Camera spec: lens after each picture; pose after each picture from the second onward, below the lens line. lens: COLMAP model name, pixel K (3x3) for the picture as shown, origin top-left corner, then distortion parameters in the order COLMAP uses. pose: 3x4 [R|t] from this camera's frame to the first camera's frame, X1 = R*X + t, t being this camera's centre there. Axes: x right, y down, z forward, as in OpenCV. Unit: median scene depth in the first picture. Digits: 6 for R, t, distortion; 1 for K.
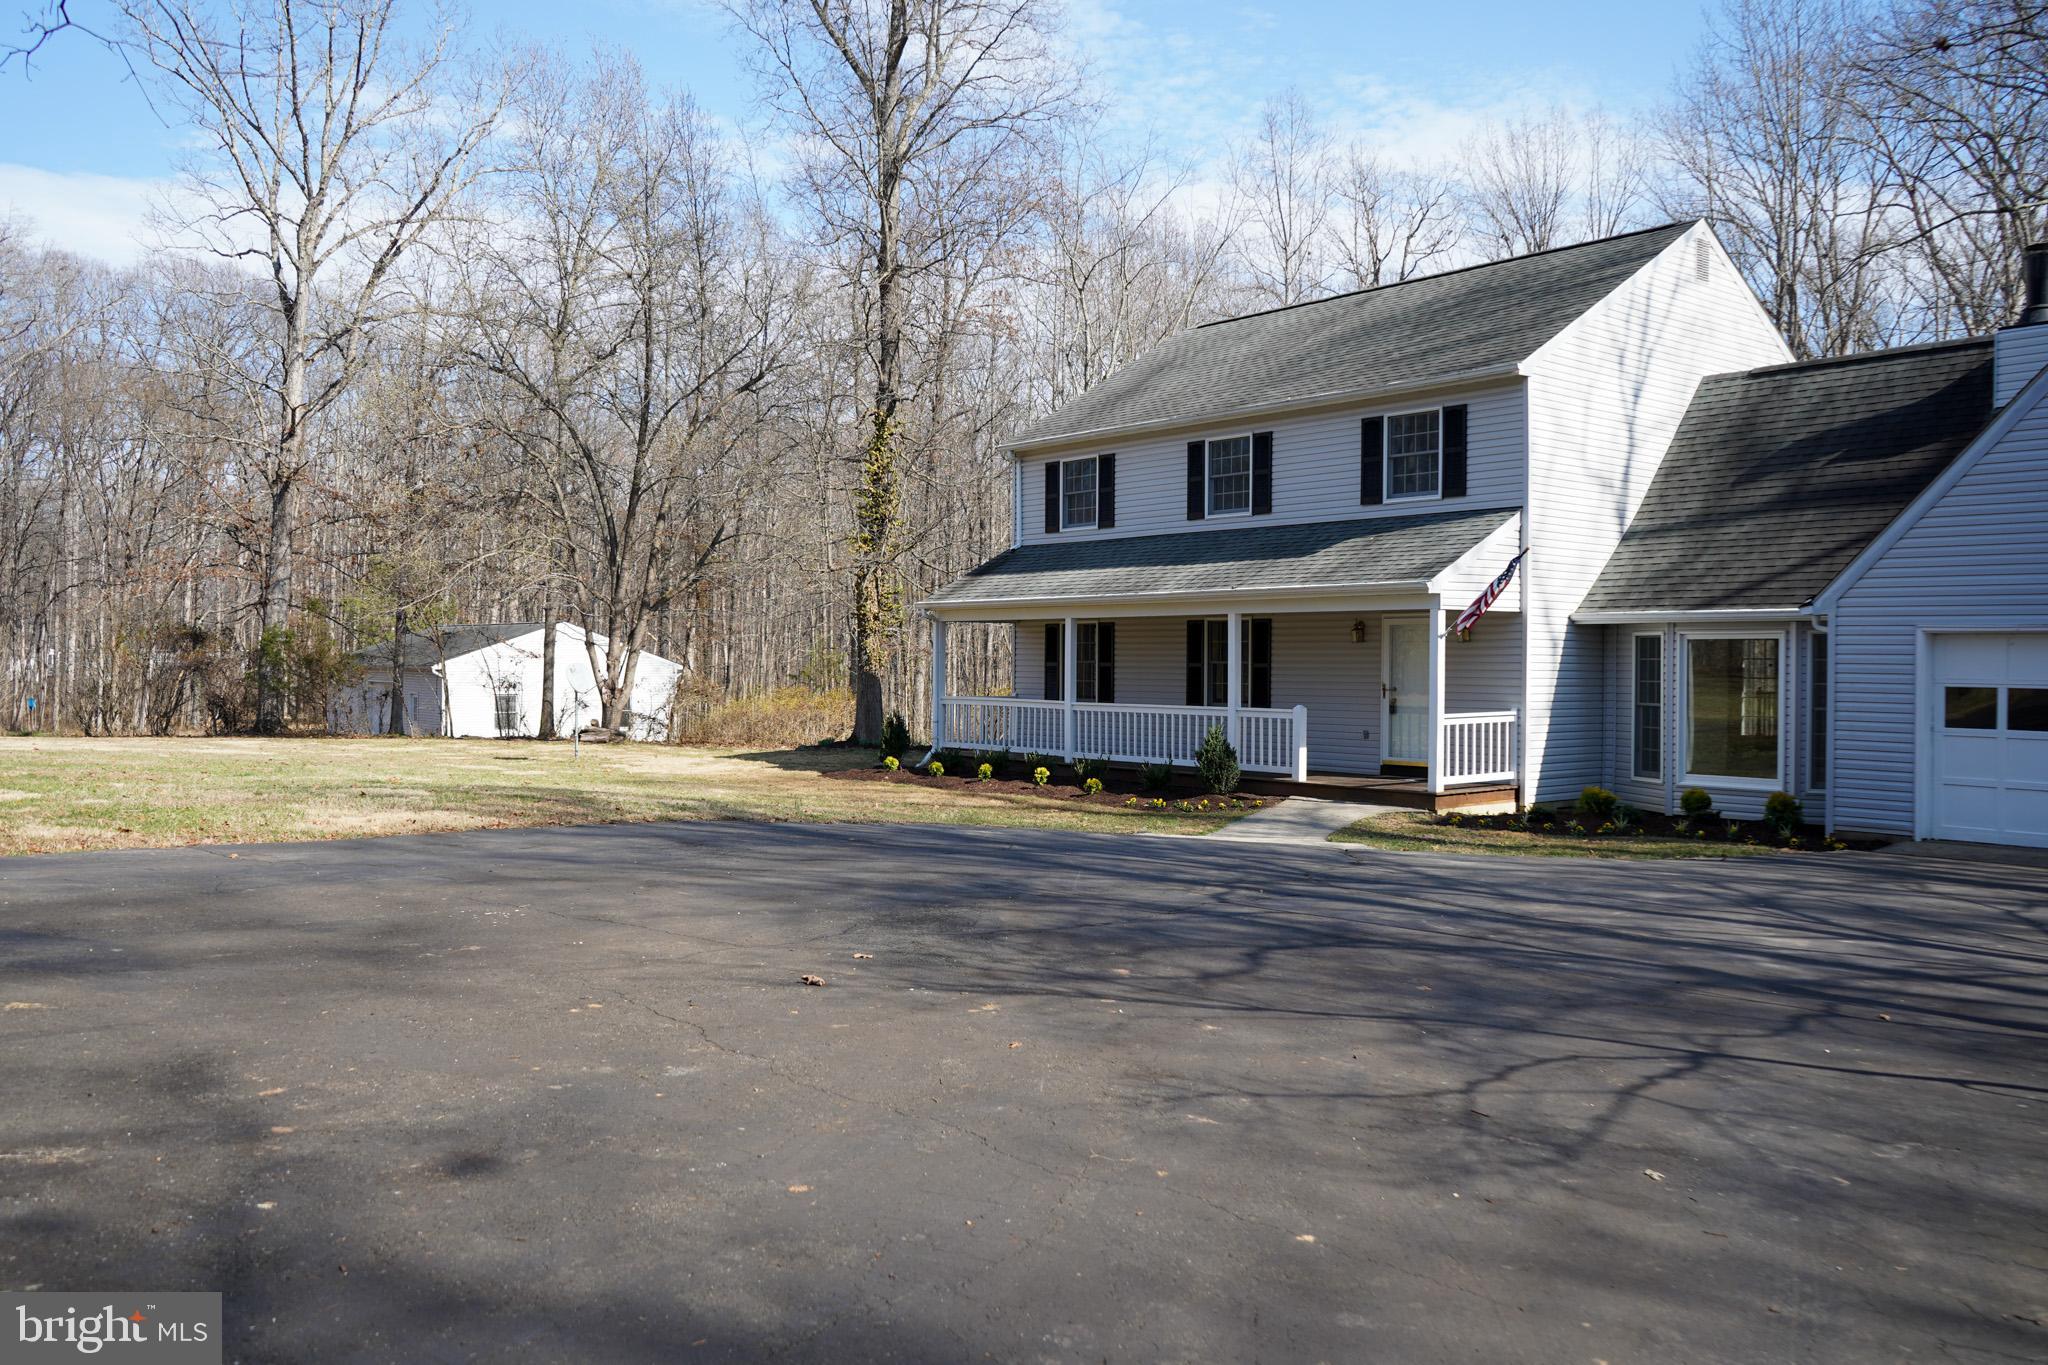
lens RADIAL K [[1633.1, 0, 1021.4], [0, 1633.1, 675.7], [0, 0, 1]] dist [-0.020289, 0.022226]
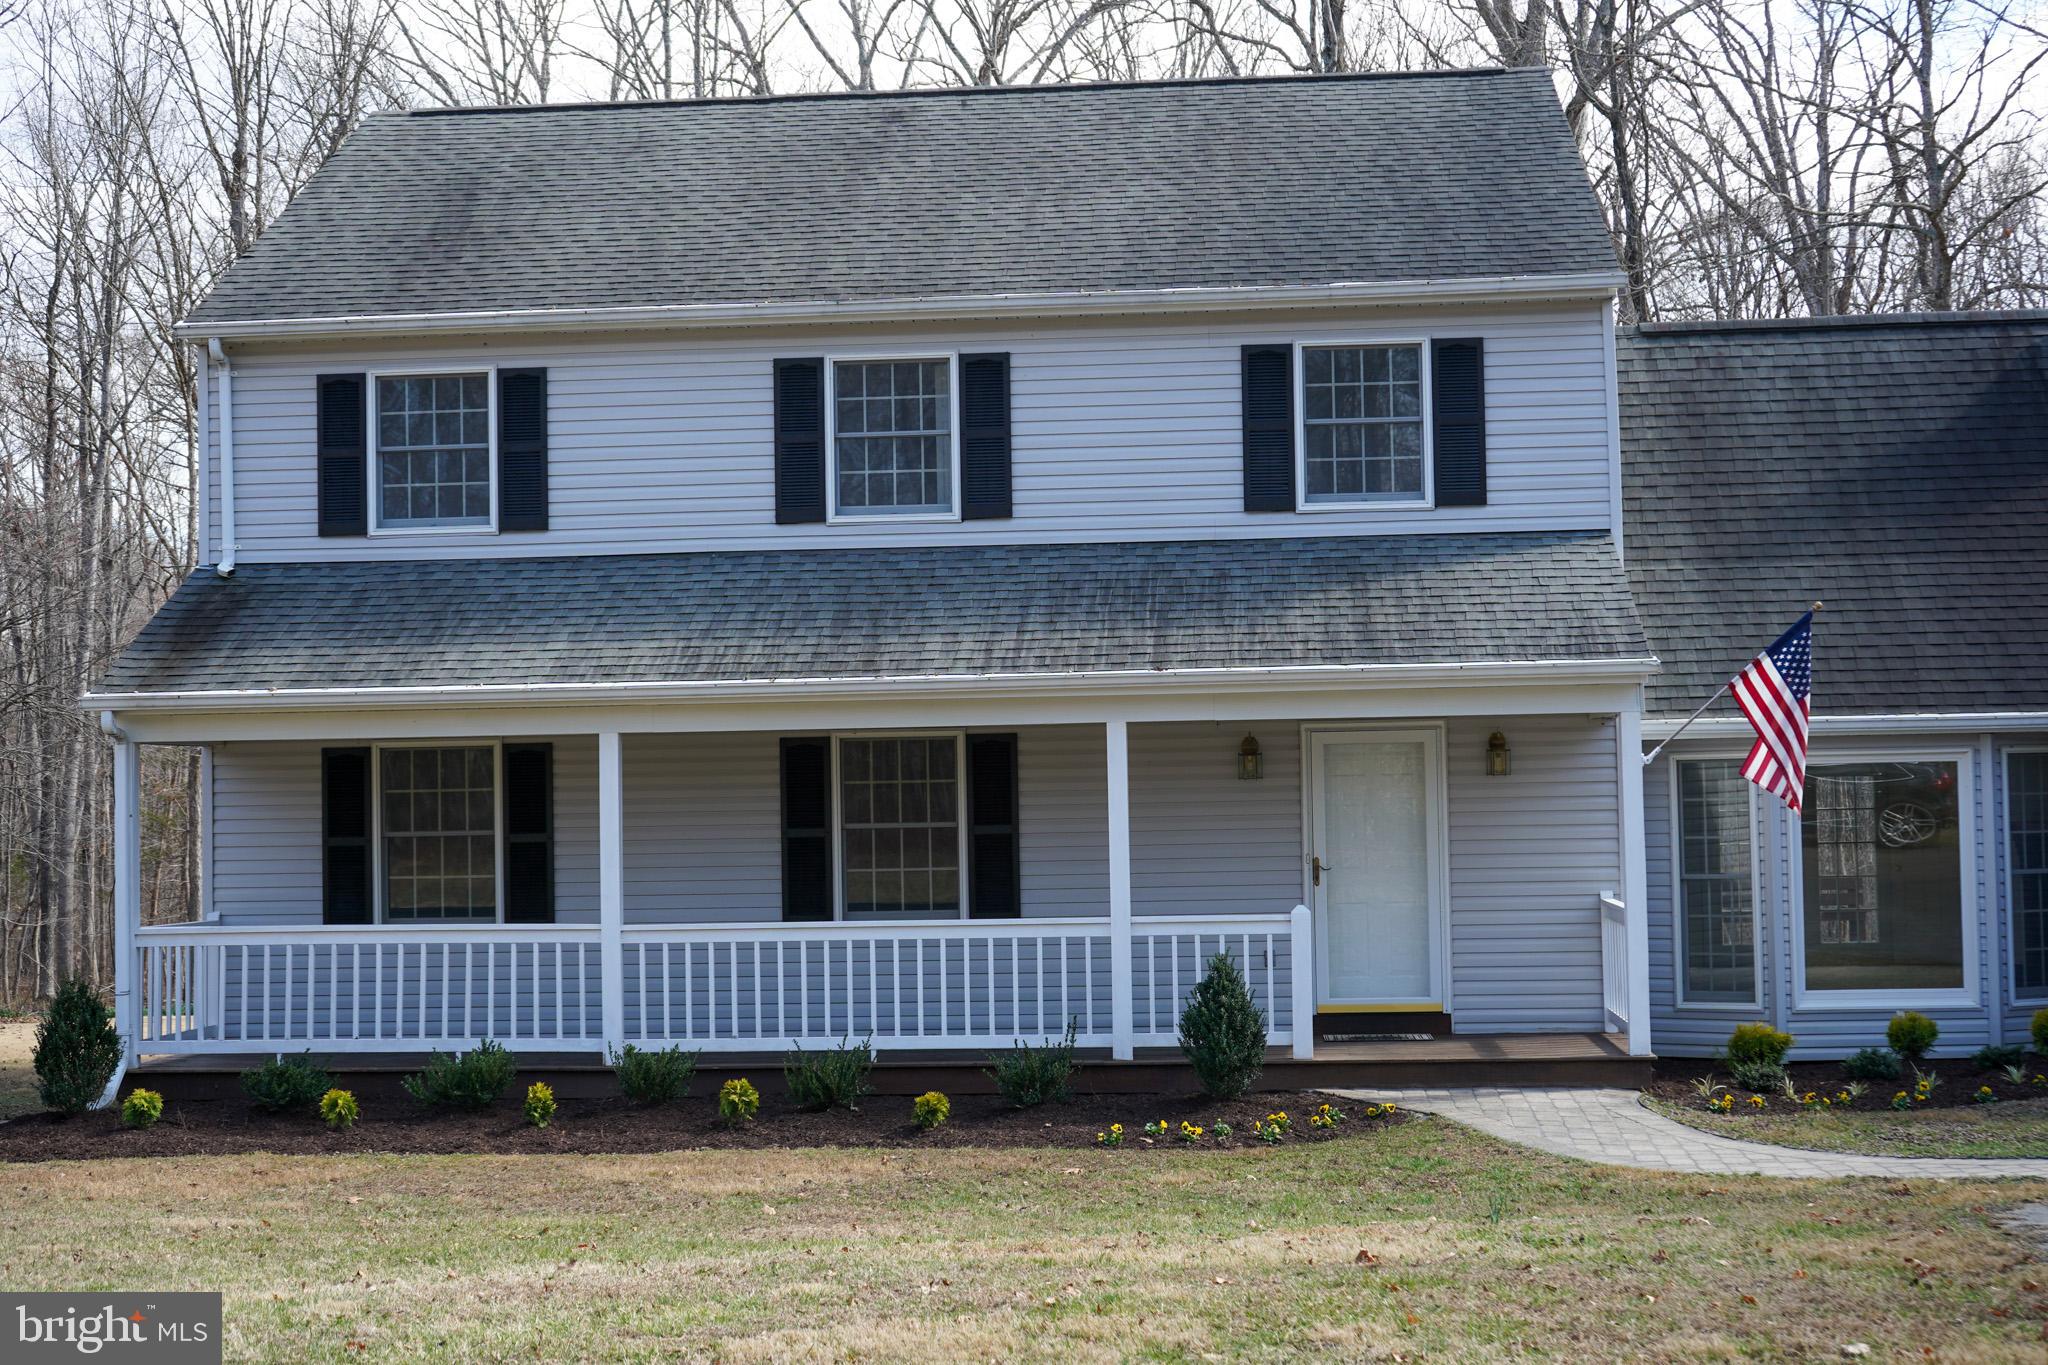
lens RADIAL K [[3298.0, 0, 1064.9], [0, 3298.0, 566.0], [0, 0, 1]] dist [-0.015047, 0.000000]
pose [[0.705875, 0.023580, 0.707944, -0.579728], [0.029775, 0.997575, -0.062915, -0.024095], [-0.707710, 0.065489, 0.703461, 0.314650]]
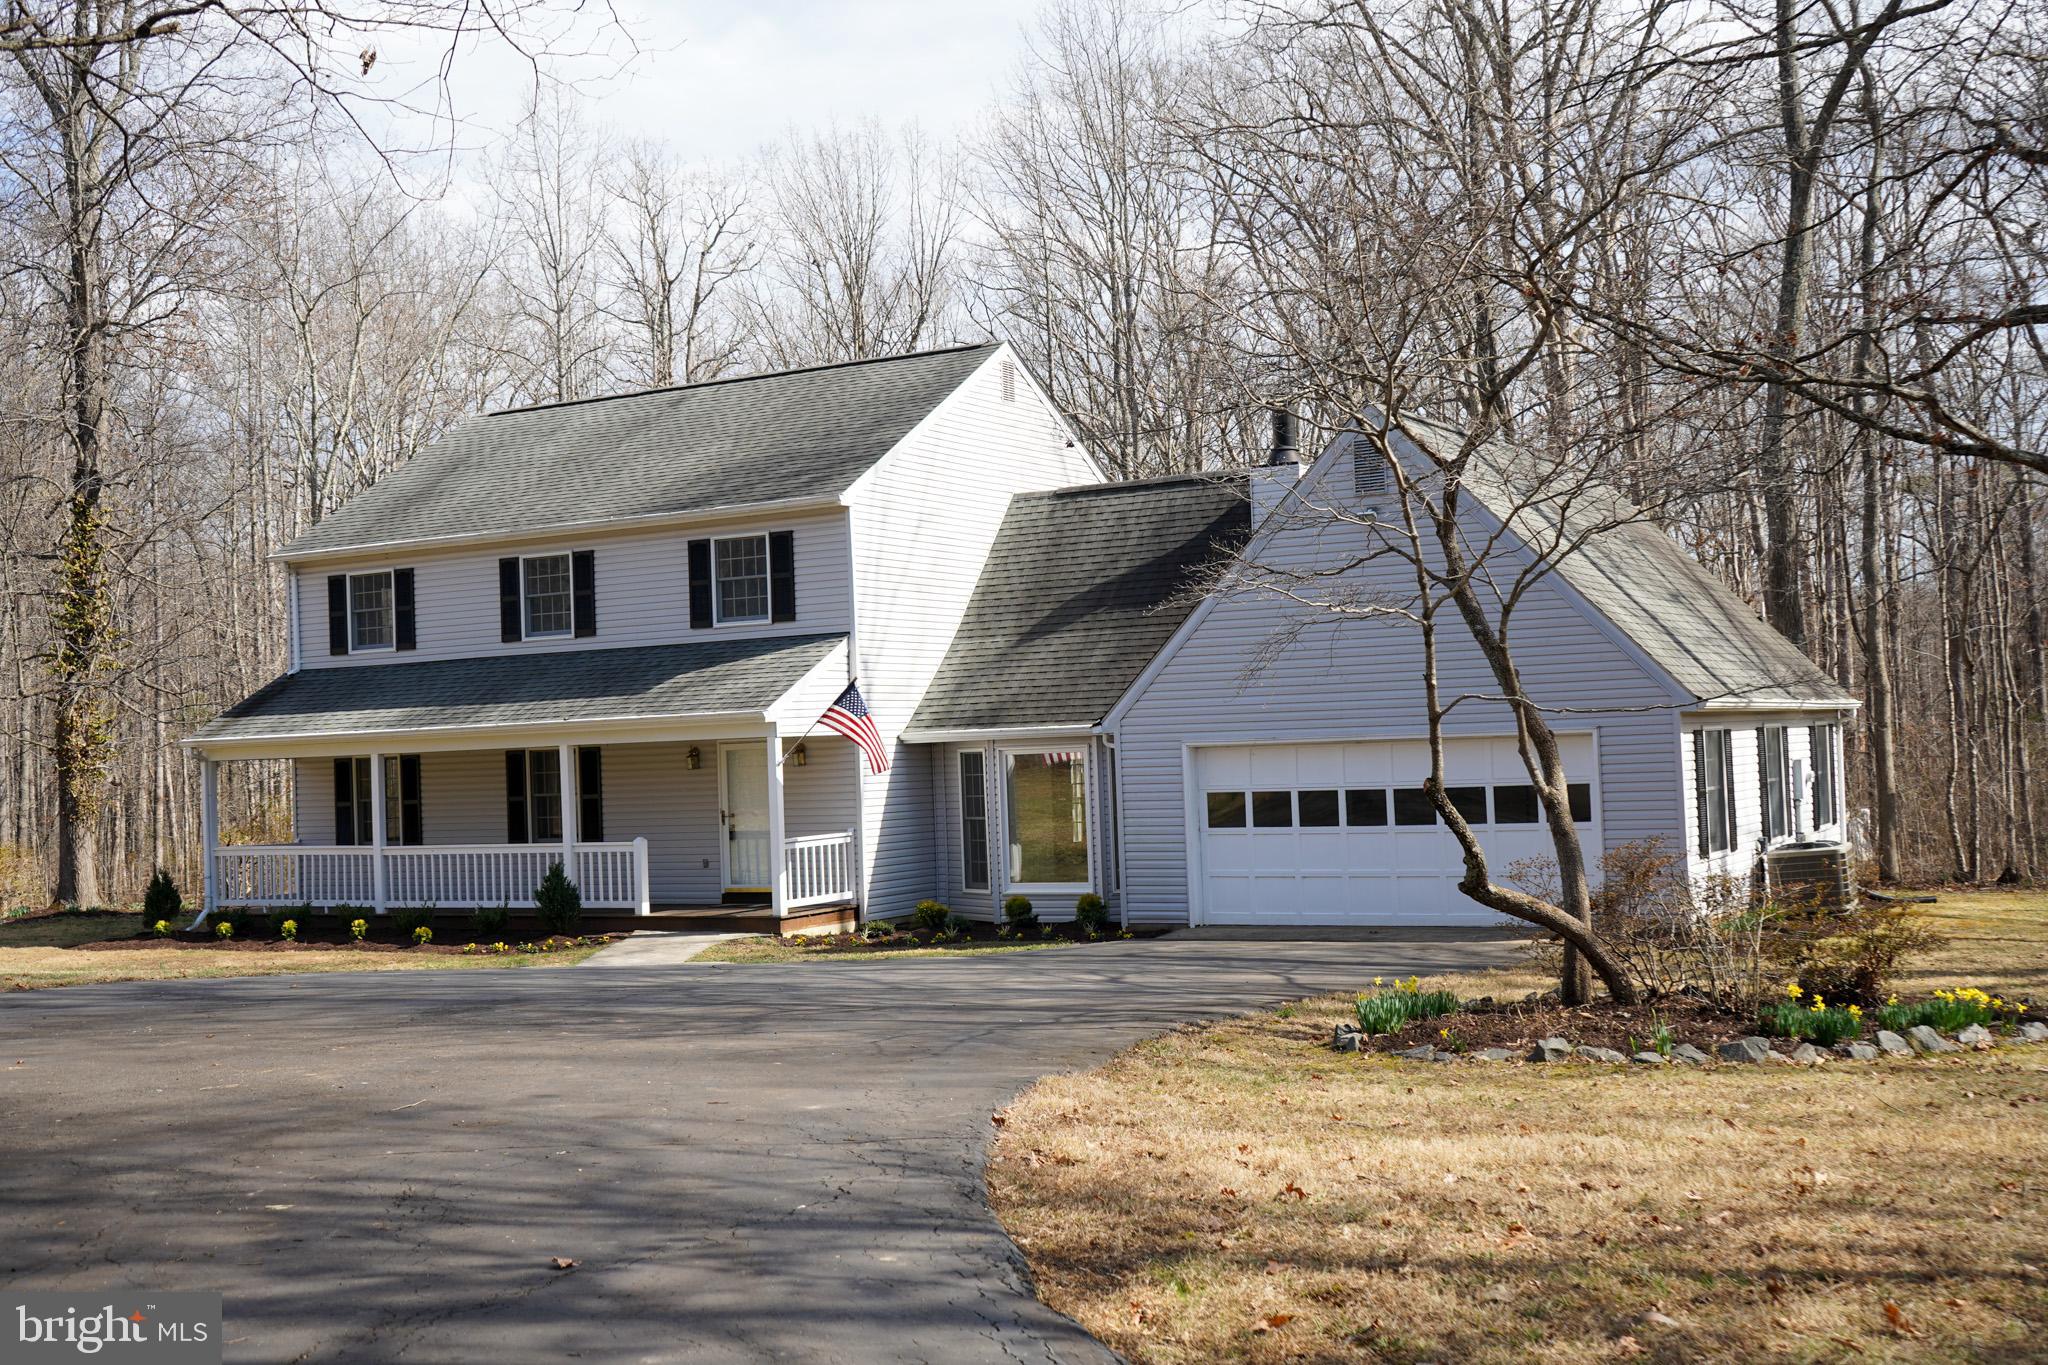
lens RADIAL K [[2223.2, 0, 1037.9], [0, 2223.2, 688.2], [0, 0, 1]] dist [-0.011957, 0.000000]
pose [[0.928411, -0.030883, 0.370268, -0.094670], [0.046788, 0.998324, -0.034047, -0.014235], [-0.368596, 0.048933, 0.928301, -0.317314]]
